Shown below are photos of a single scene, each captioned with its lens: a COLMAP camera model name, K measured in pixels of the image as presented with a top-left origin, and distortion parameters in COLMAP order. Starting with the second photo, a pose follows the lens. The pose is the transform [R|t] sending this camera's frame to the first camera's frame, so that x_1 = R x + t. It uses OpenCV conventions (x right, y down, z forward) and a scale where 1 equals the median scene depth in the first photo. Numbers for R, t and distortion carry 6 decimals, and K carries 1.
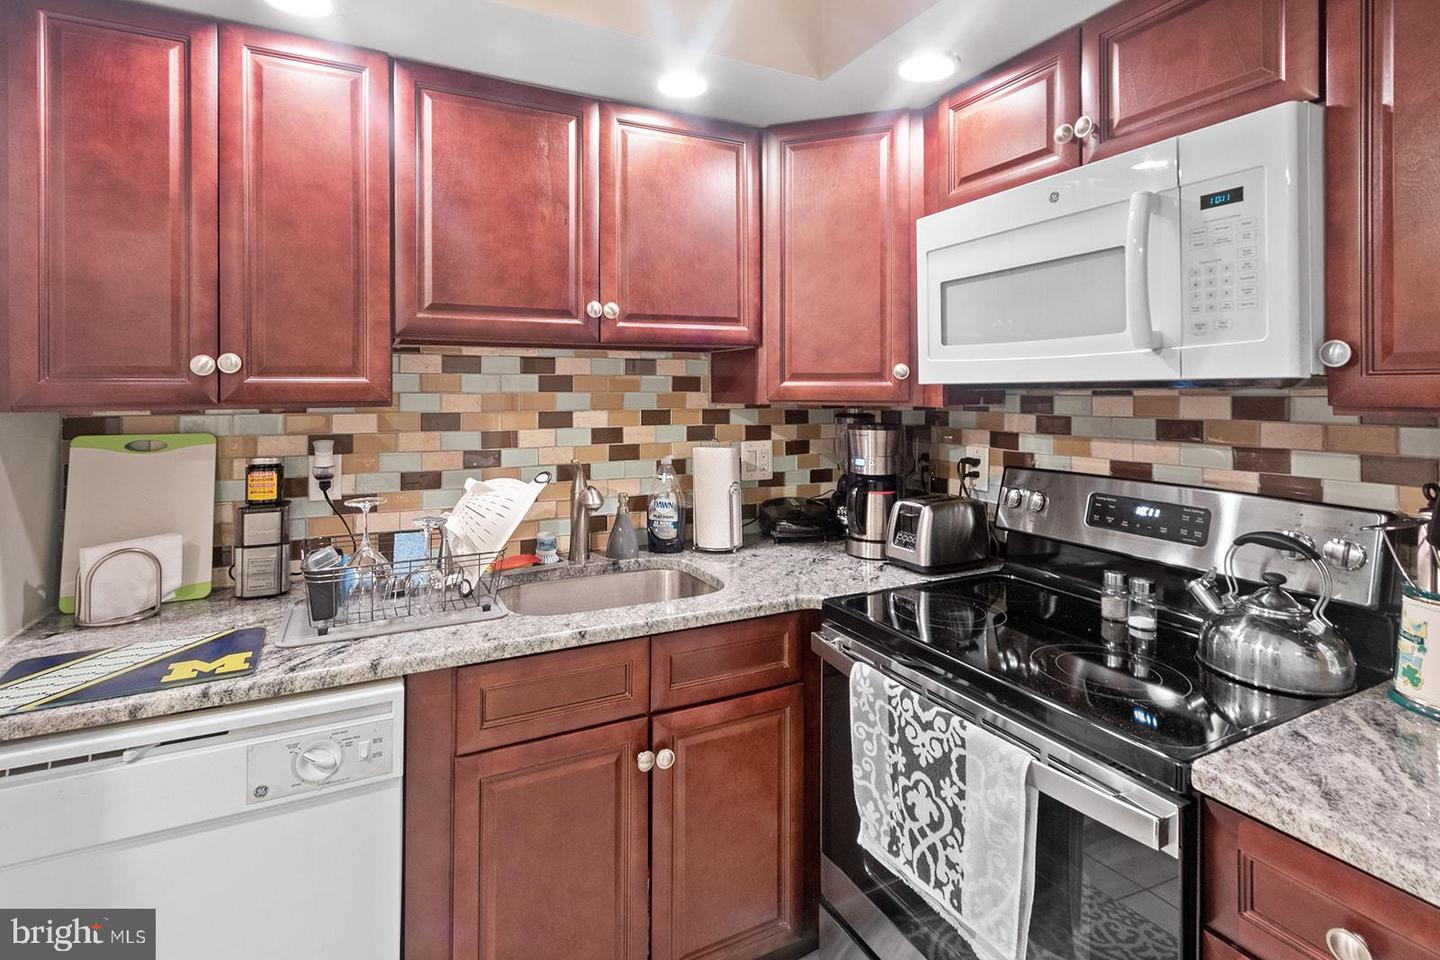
lens RADIAL K [[696.5, 0, 718.4], [0, 696.5, 395.4], [0, 0, 1]] dist [0.005227, -0.000371]
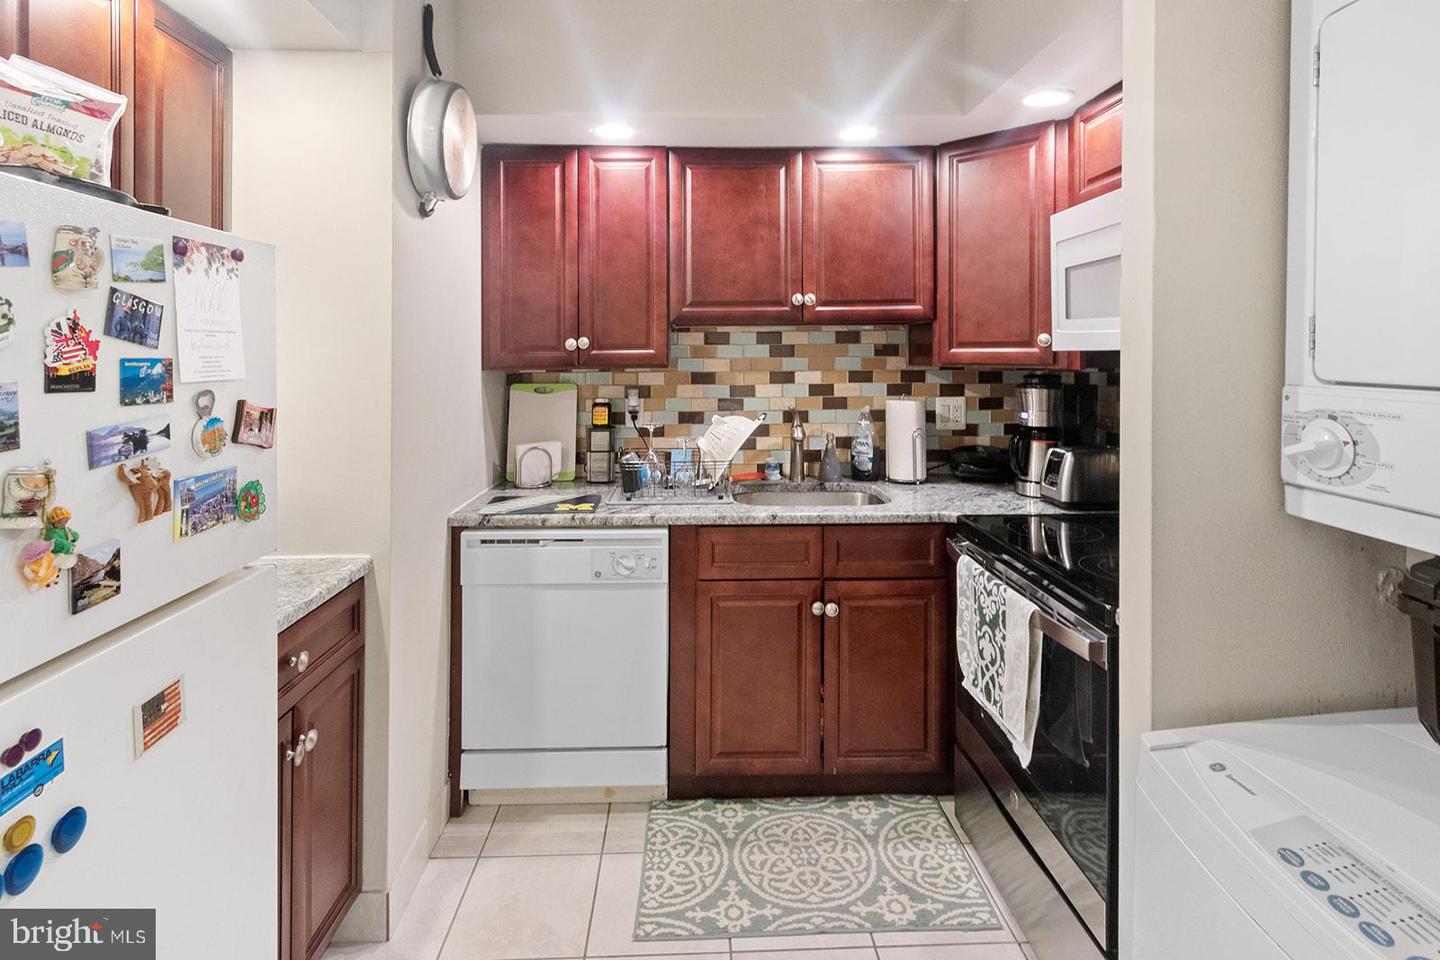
lens RADIAL K [[701.1, 0, 715.4], [0, 701.1, 349.8], [0, 0, 1]] dist [-0.001589, 0.000009]
pose [[0.909406, -0.007347, -0.415845, 0.319386], [0.004135, 0.999954, -0.008622, -0.011883], [0.415889, 0.006122, 0.909395, -0.443824]]
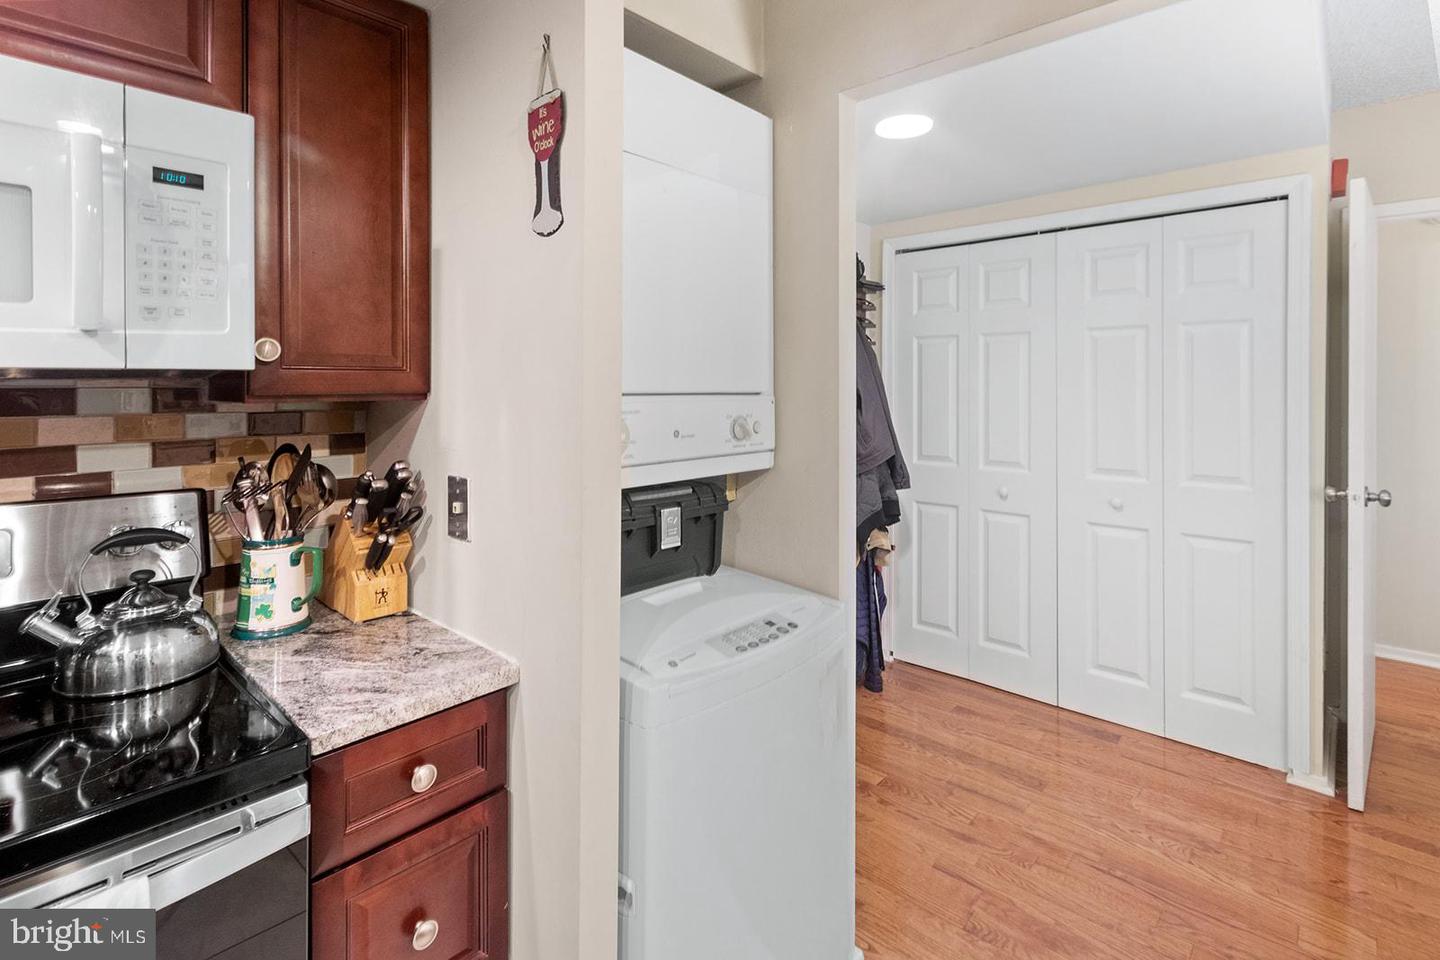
lens RADIAL K [[696.5, 0, 718.4], [0, 696.5, 395.4], [0, 0, 1]] dist [0.005227, -0.000371]
pose [[-0.354803, -0.016573, 0.934794, -0.332069], [0.004723, 0.999798, 0.019518, -0.002425], [-0.934929, 0.011340, -0.354653, 0.506644]]
